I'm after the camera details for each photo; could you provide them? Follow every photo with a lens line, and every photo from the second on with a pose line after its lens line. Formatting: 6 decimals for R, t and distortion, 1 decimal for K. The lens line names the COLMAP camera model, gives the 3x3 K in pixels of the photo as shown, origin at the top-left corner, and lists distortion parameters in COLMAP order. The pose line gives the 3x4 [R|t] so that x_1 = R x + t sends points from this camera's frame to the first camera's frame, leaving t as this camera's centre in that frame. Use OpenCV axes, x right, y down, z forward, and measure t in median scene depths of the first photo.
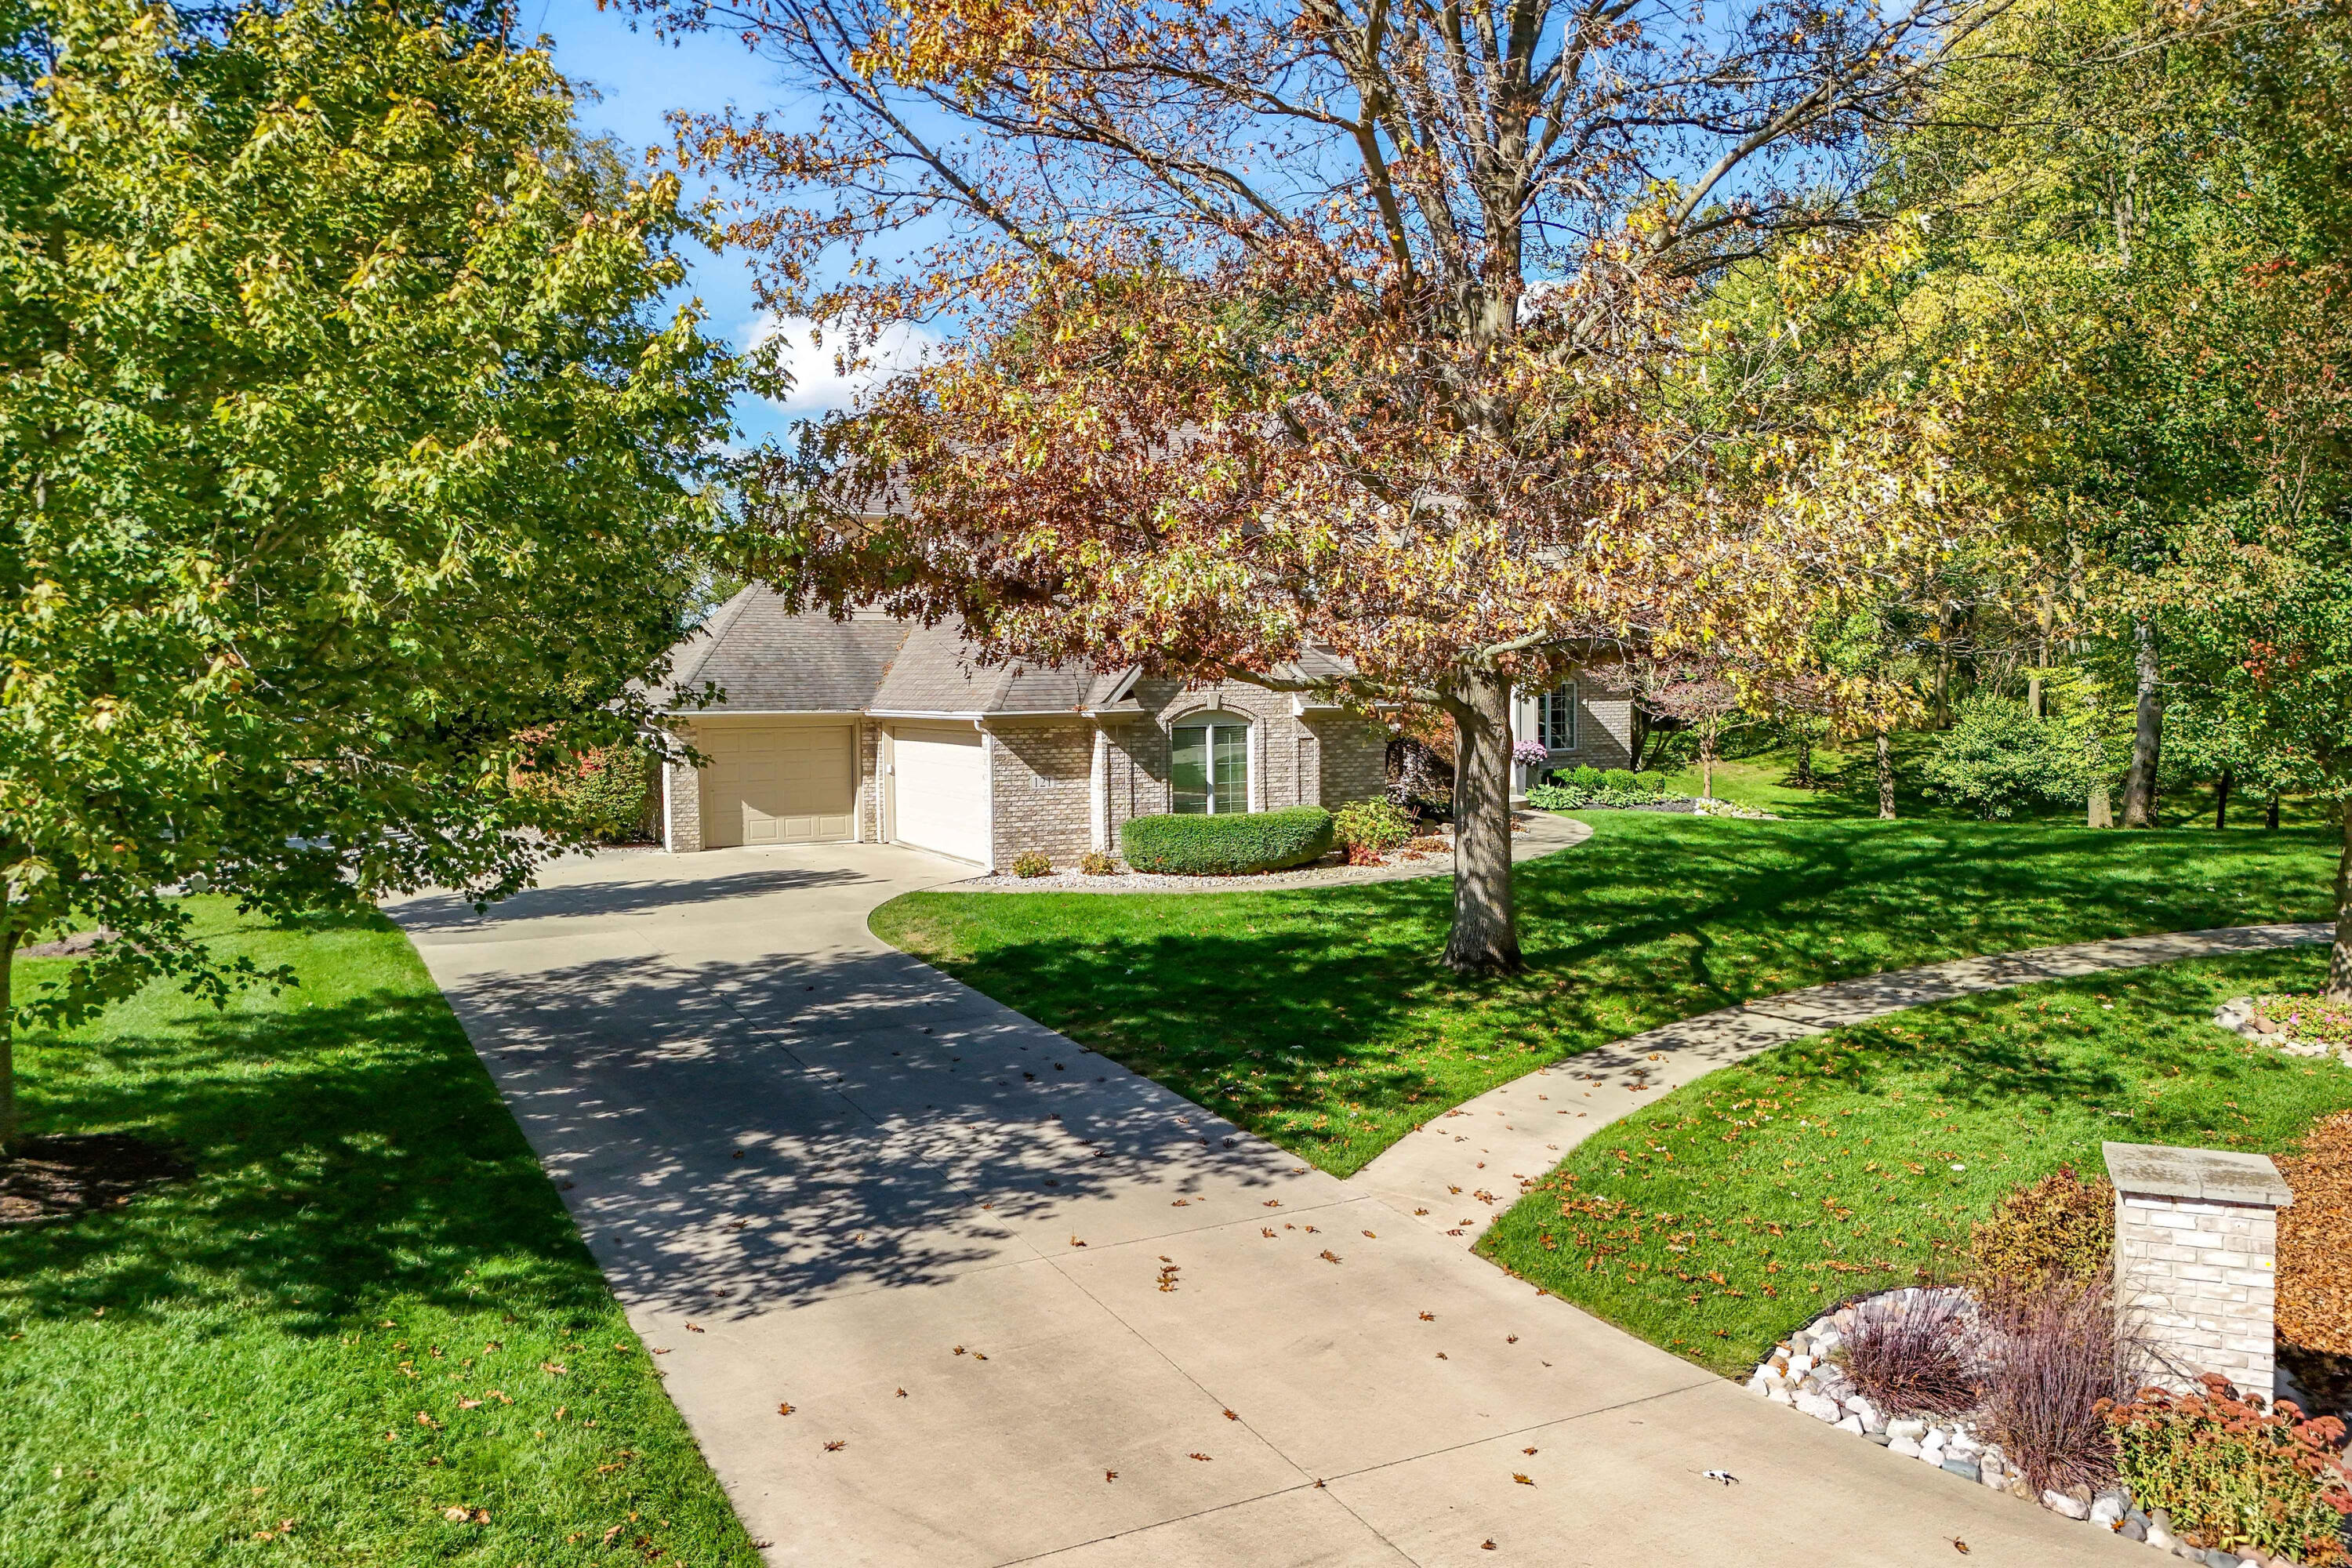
lens RADIAL K [[1704.0, 0, 1191.9], [0, 1704.0, 785.5], [0, 0, 1]] dist [0.068248, -0.042160]
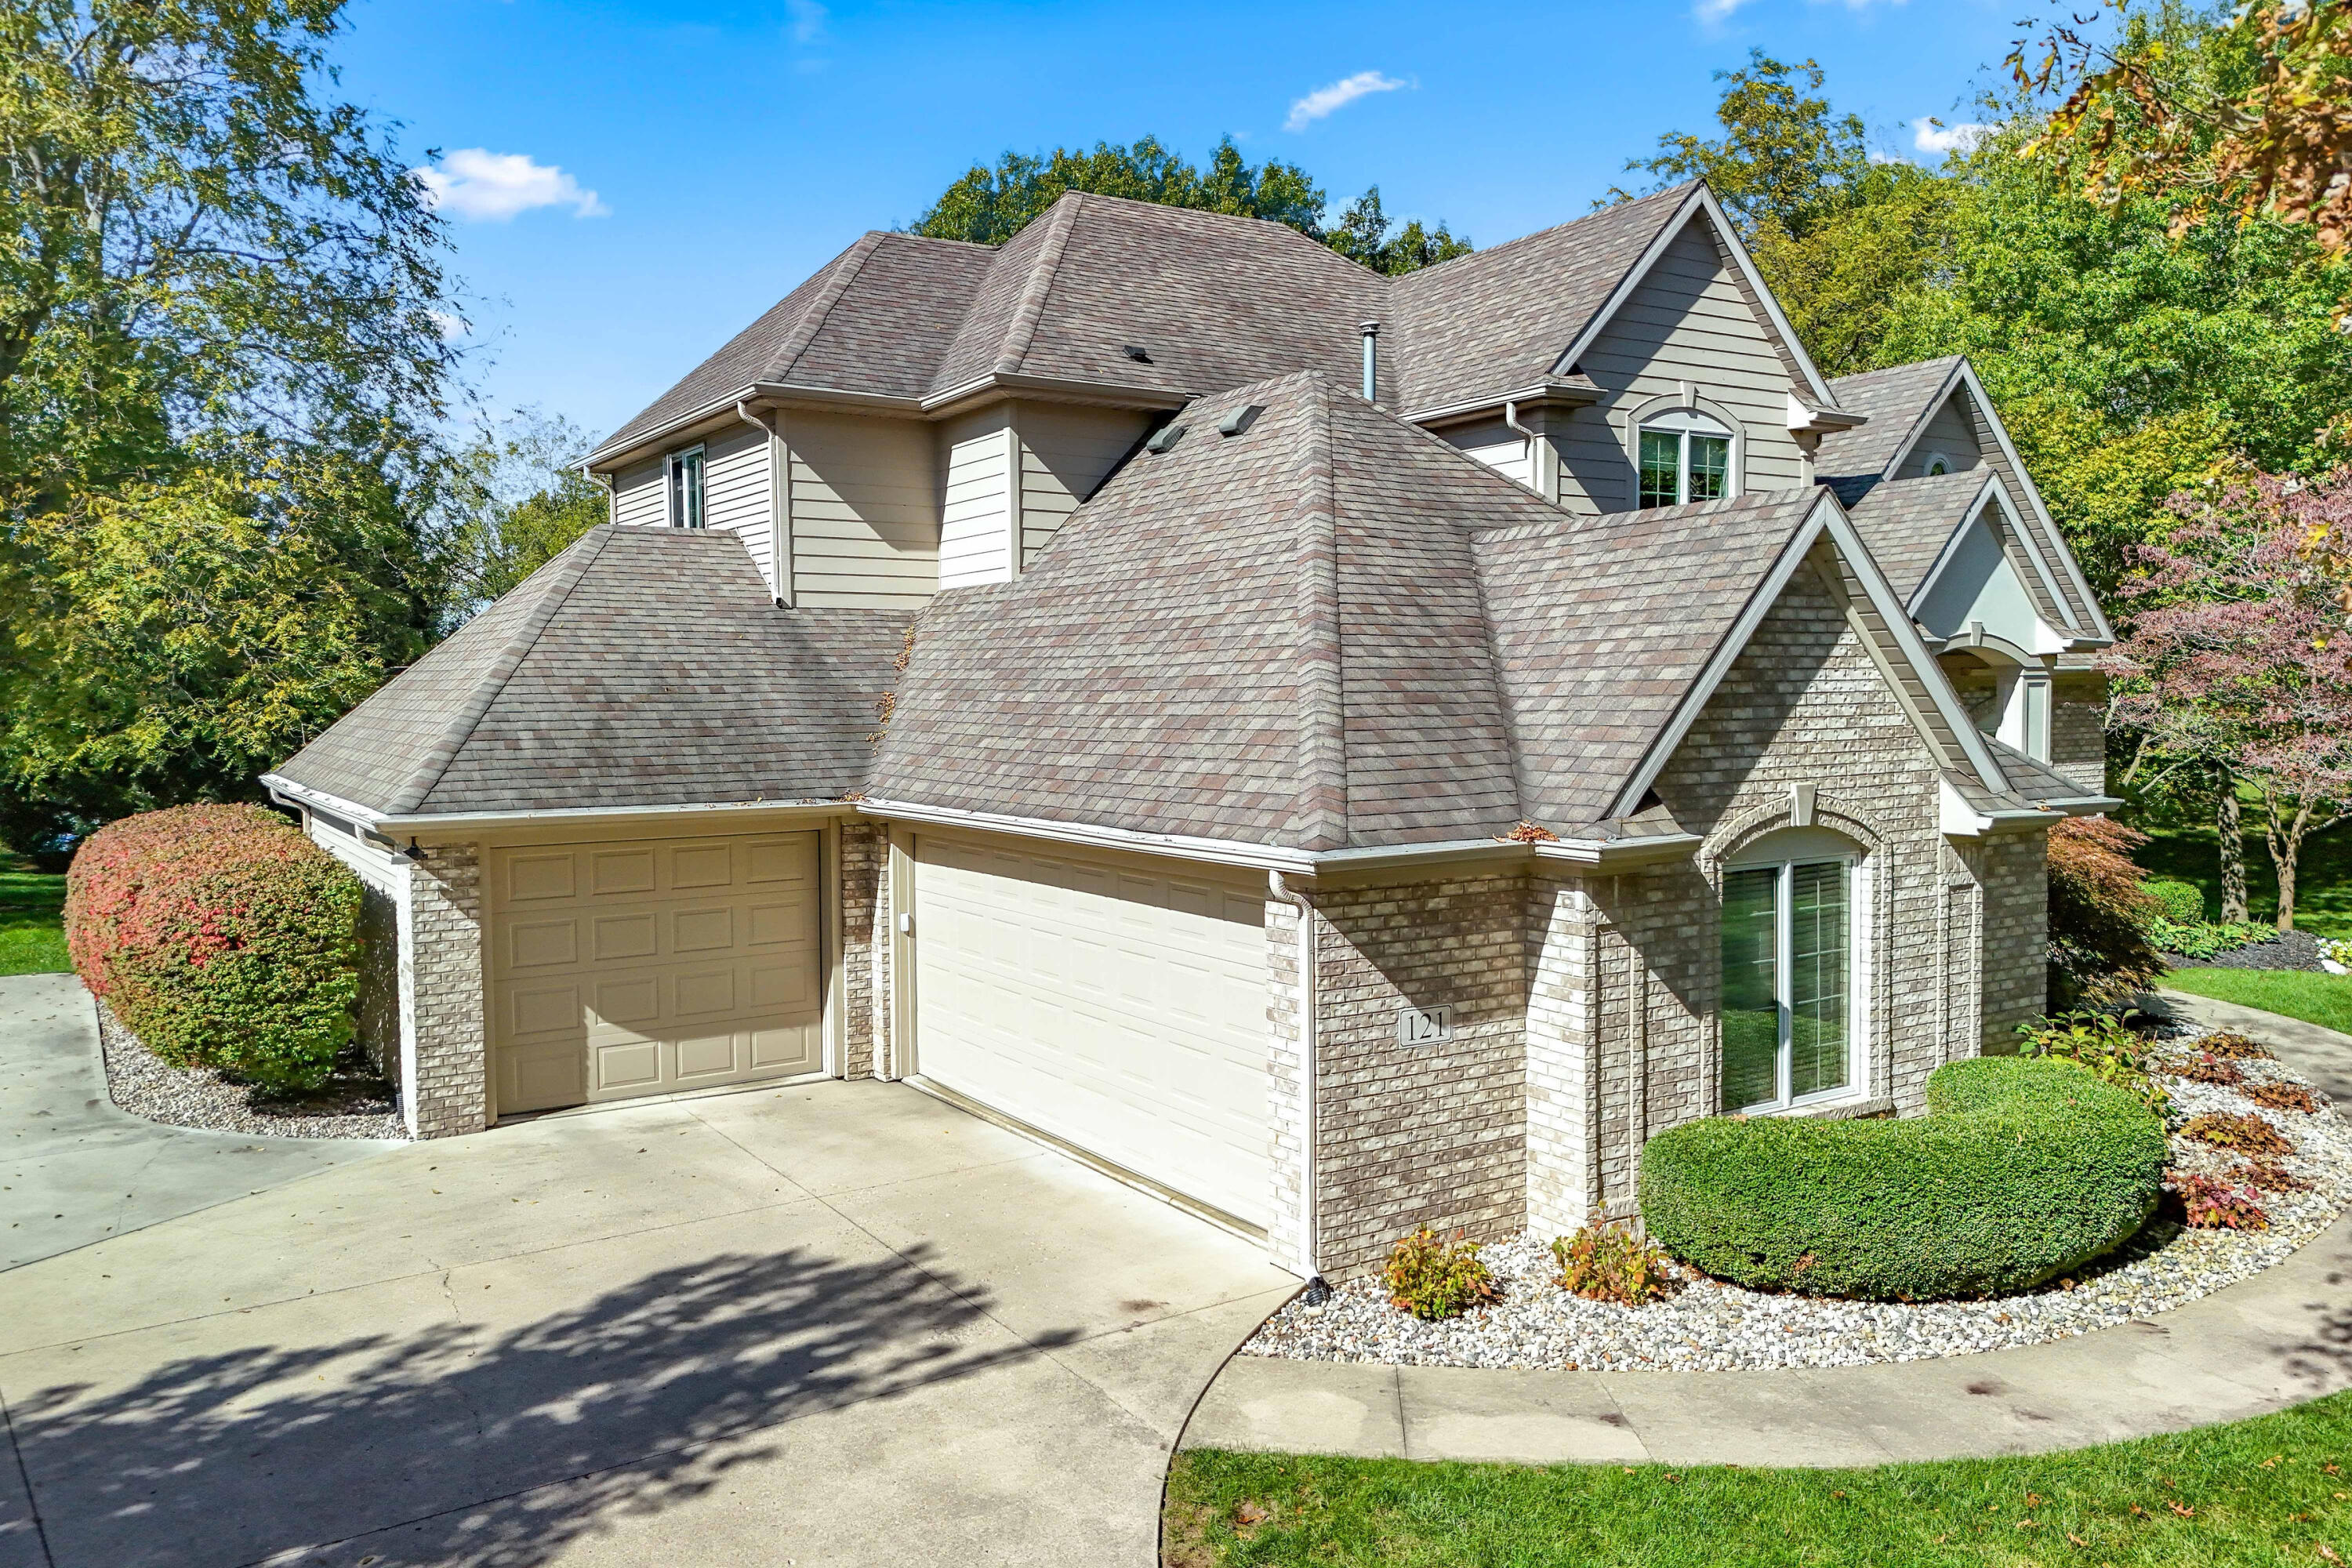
lens RADIAL K [[1704.0, 0, 1173.3], [0, 1704.0, 778.7], [0, 0, 1]] dist [0.068248, -0.042160]
pose [[0.994229, 0.000254, 0.107276, -0.178825], [0.001053, 0.999926, -0.012130, -0.050994], [-0.107271, 0.012173, 0.994155, 0.608032]]
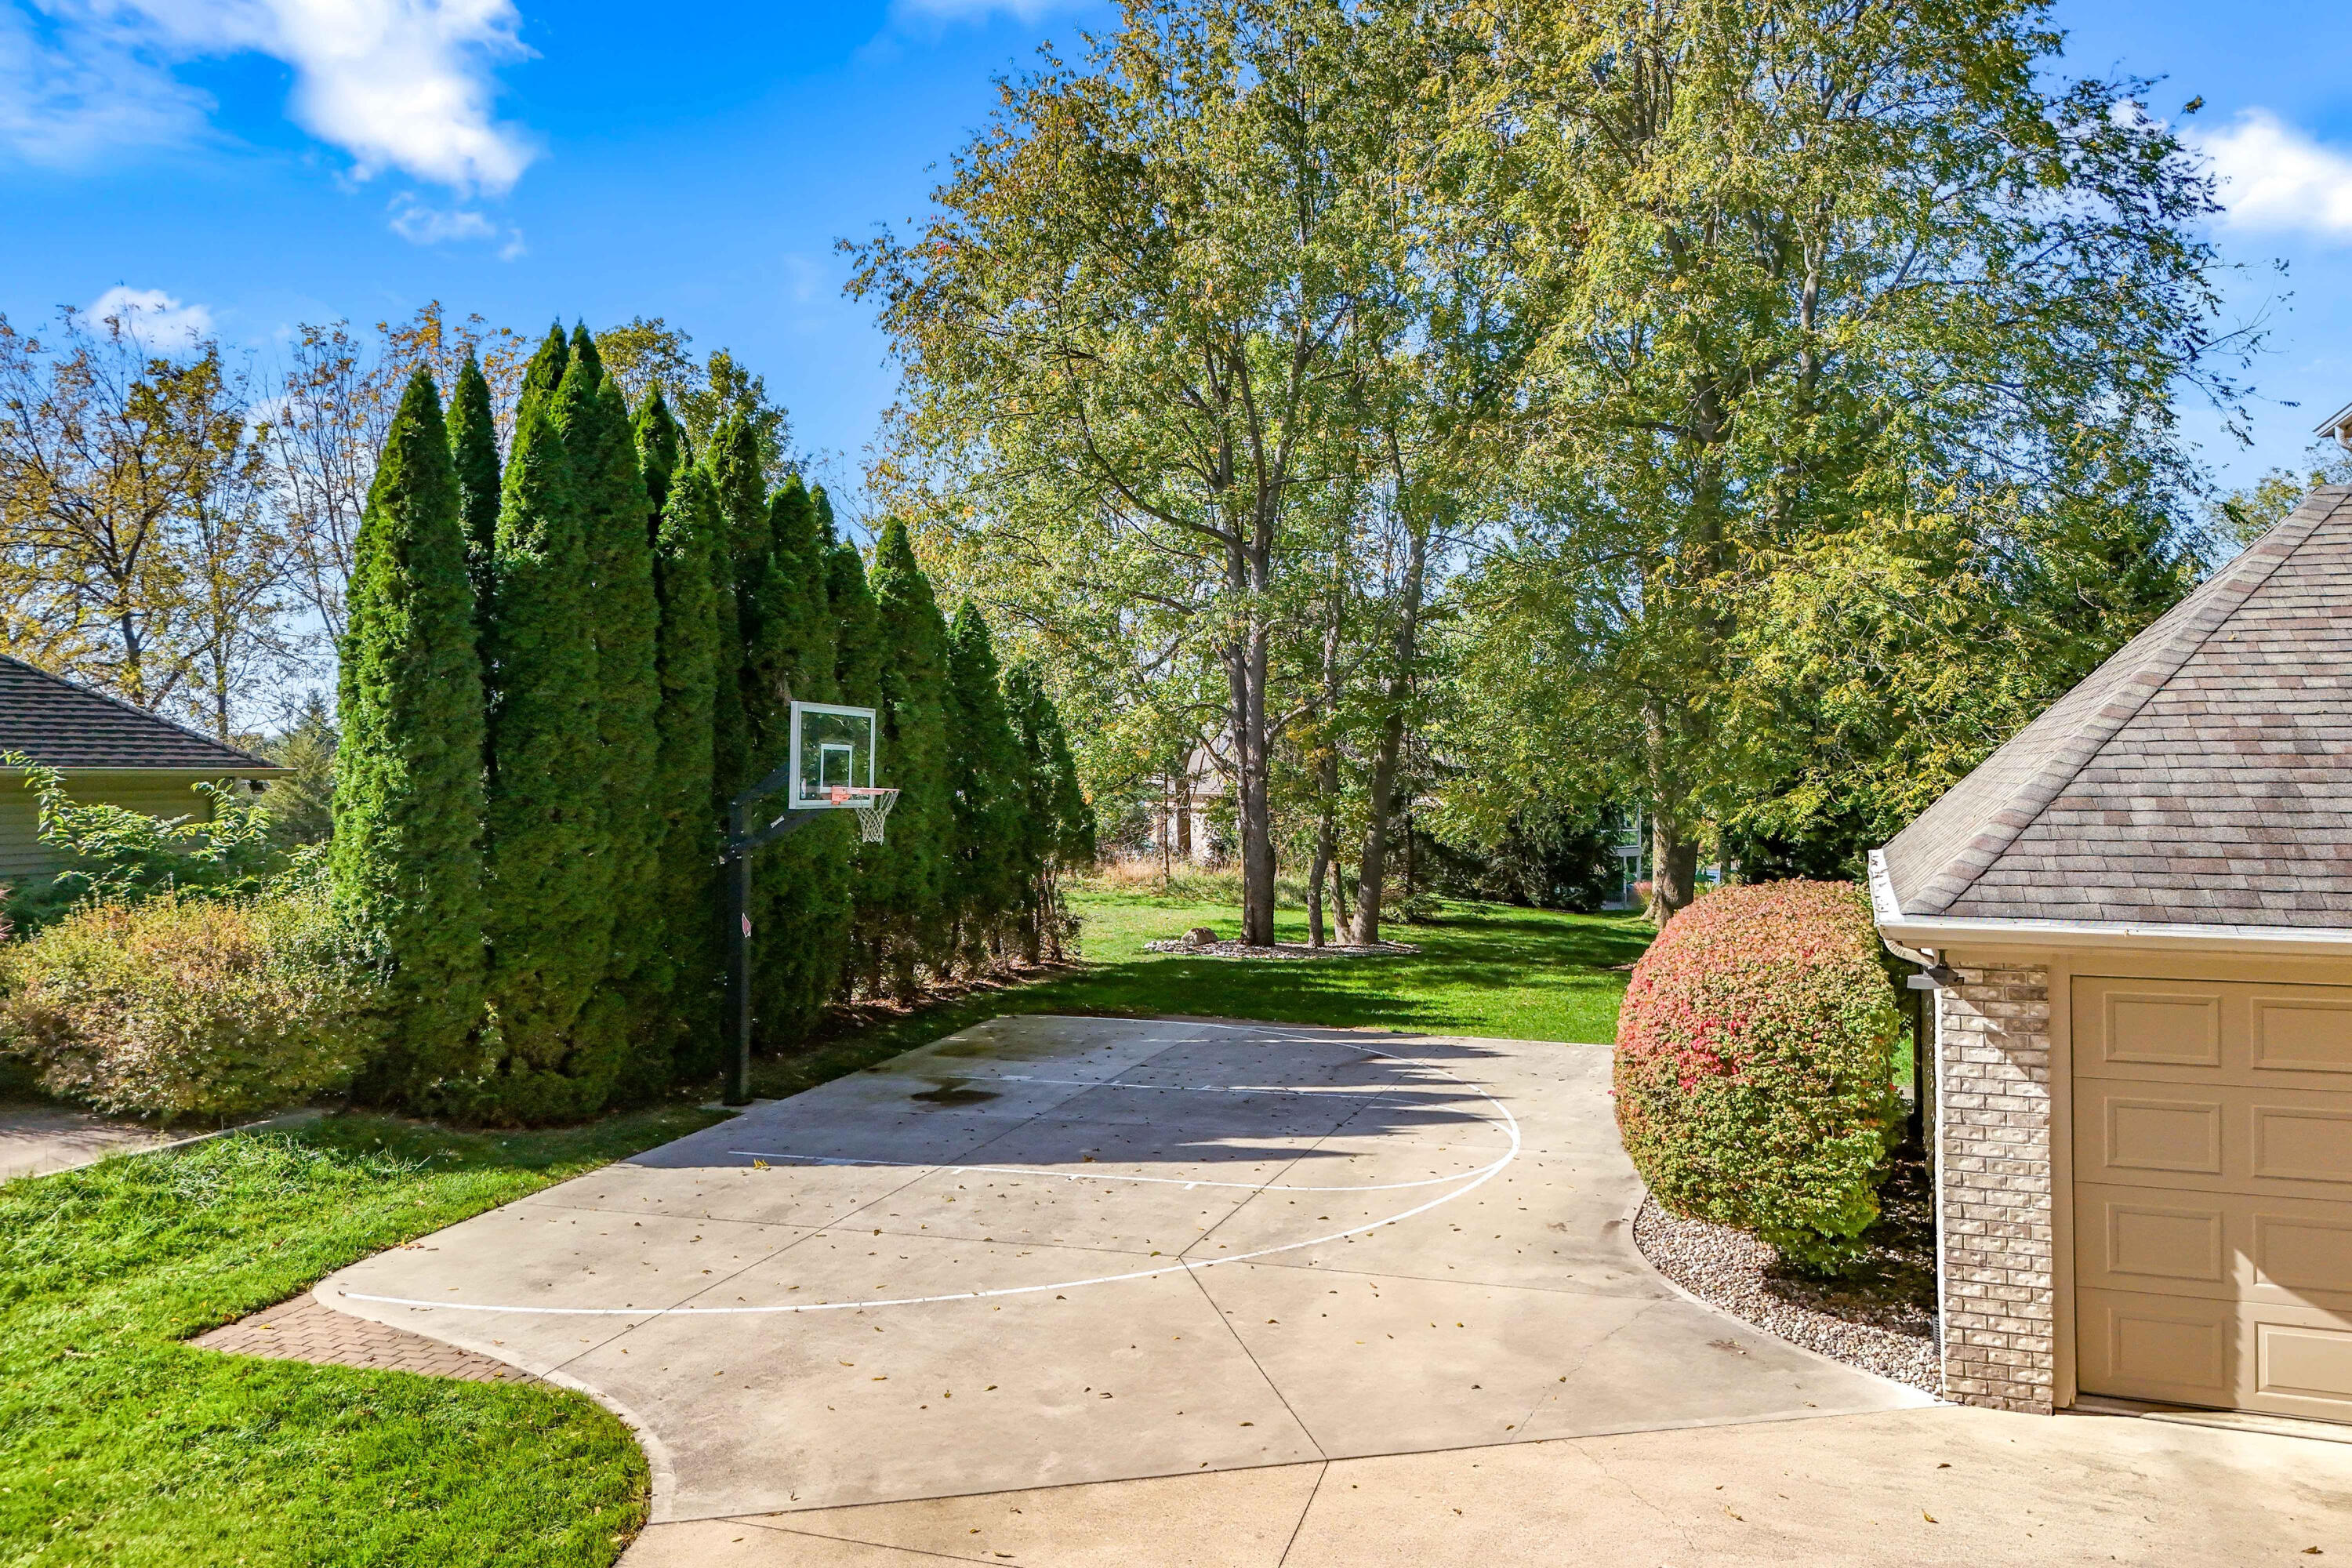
lens RADIAL K [[1704.0, 0, 1199.0], [0, 1704.0, 792.4], [0, 0, 1]] dist [0.068248, -0.042160]
pose [[0.670715, 0.018282, -0.741490, -0.191234], [-0.051645, 0.998421, -0.022099, -0.056008], [0.739915, 0.053116, 0.670600, 0.781952]]
